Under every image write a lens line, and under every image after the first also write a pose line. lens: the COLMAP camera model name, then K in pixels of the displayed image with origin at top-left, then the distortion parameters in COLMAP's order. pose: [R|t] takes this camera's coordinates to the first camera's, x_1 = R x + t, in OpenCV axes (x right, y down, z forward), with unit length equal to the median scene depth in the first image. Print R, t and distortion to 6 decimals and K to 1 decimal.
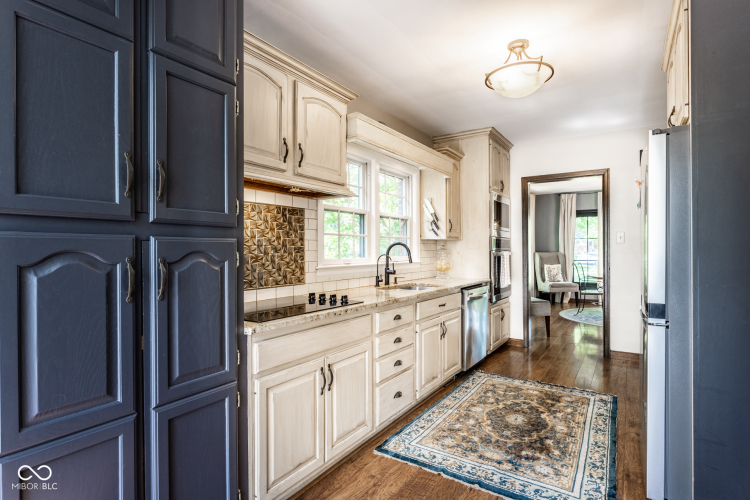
lens RADIAL K [[379.6, 0, 378.4], [0, 379.6, 253.9], [0, 0, 1]] dist [0.001194, 0.000498]
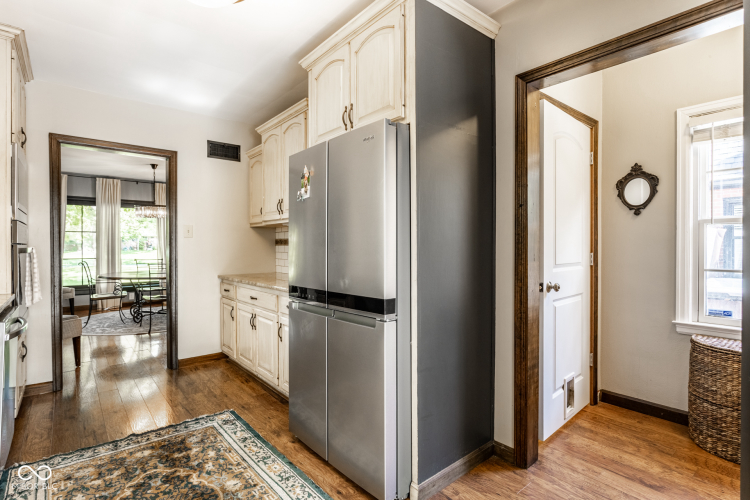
lens RADIAL K [[379.6, 0, 375.9], [0, 379.6, 248.4], [0, 0, 1]] dist [0.001194, 0.000498]
pose [[0.301830, -0.002265, 0.953359, -0.111163], [0.007049, 0.999975, 0.000144, 0.000261], [-0.953336, 0.006676, 0.301839, 0.394080]]
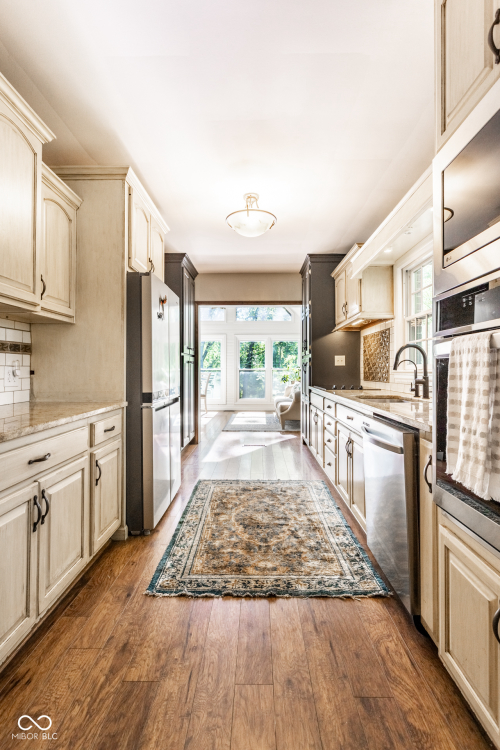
lens RADIAL K [[388.4, 0, 251.3], [0, 388.4, 369.8], [0, 0, 1]] dist [-0.000229, 0.000049]
pose [[-0.844711, 0.006036, -0.535189, 0.785241], [-0.000989, 0.999917, 0.012839, 0.015095], [0.535222, 0.011375, -0.844635, 1.544587]]
